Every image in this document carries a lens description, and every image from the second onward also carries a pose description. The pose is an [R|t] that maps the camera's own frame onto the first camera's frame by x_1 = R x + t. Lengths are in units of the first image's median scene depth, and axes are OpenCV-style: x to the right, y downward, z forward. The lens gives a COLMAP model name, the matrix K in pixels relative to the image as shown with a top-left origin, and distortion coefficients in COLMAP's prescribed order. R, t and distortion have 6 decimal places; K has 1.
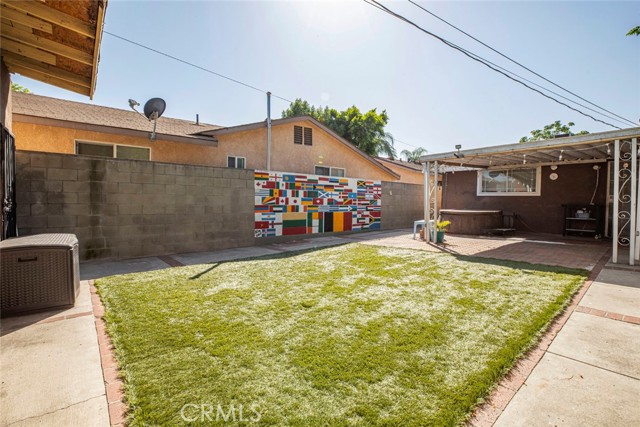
lens RADIAL K [[302.0, 0, 322.7], [0, 302.0, 209.8], [0, 0, 1]] dist [0.017586, 0.000567]
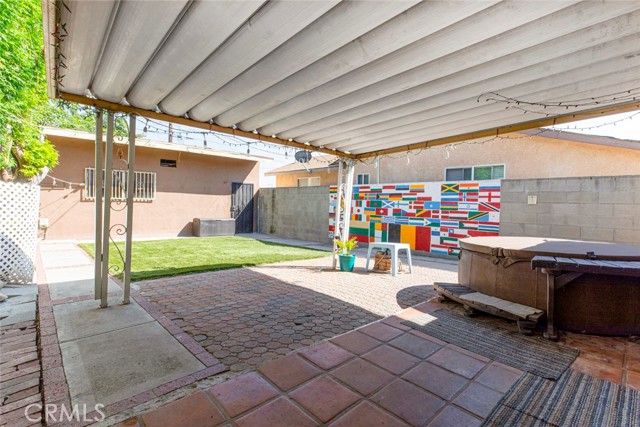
lens RADIAL K [[302.0, 0, 320.4], [0, 302.0, 210.6], [0, 0, 1]] dist [0.017586, 0.000567]
pose [[0.047164, 0.009693, -0.998840, 0.895442], [-0.056419, 0.998382, 0.007024, -0.025820], [0.997293, 0.056022, 0.047635, 0.745982]]
